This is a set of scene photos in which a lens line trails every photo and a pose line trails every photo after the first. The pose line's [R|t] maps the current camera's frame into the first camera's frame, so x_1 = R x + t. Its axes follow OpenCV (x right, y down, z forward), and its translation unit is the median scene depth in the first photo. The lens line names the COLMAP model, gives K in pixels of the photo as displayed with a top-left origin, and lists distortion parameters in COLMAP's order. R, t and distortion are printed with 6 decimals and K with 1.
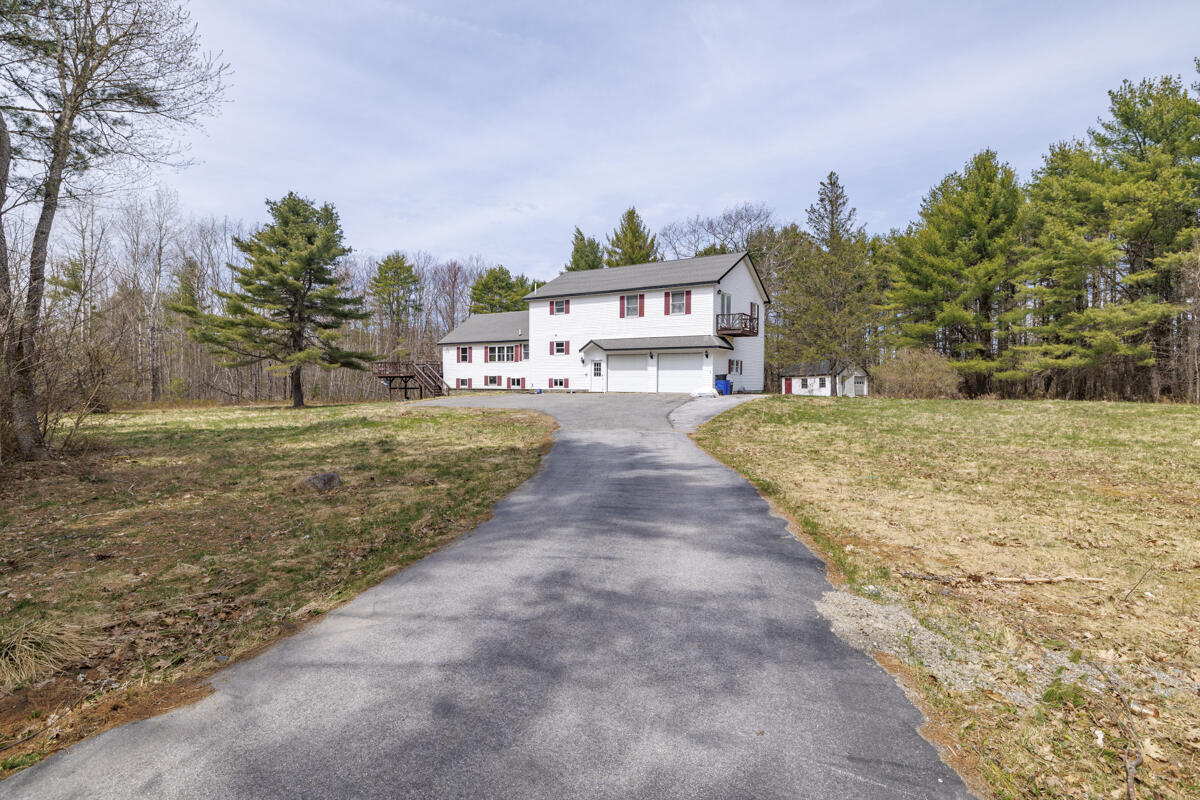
lens RADIAL K [[608.9, 0, 600.9], [0, 608.9, 396.2], [0, 0, 1]] dist [0.001556, 0.000109]
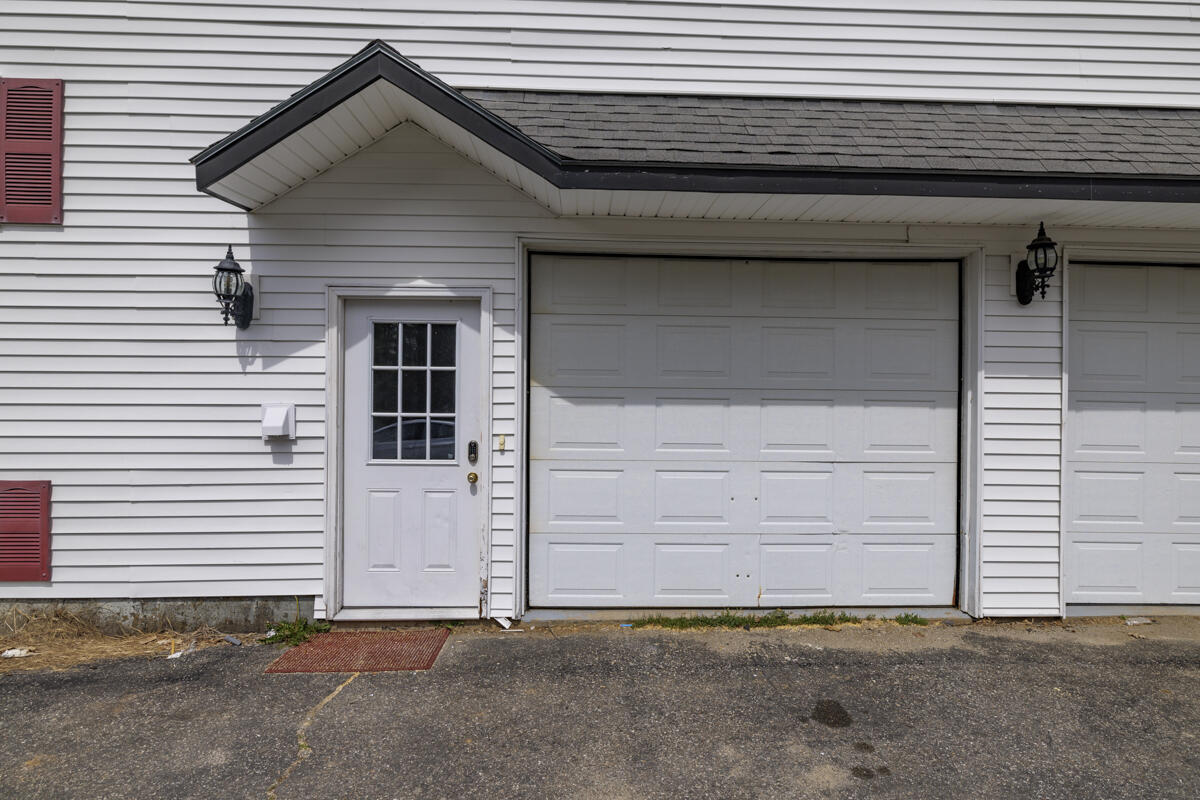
lens RADIAL K [[608.9, 0, 599.8], [0, 608.9, 399.9], [0, 0, 1]] dist [0.001556, 0.000109]
pose [[0.843144, -0.005206, 0.537663, -0.033650], [0.012539, 0.999872, -0.009981, -0.040969], [-0.537542, 0.015157, 0.843101, 0.898314]]
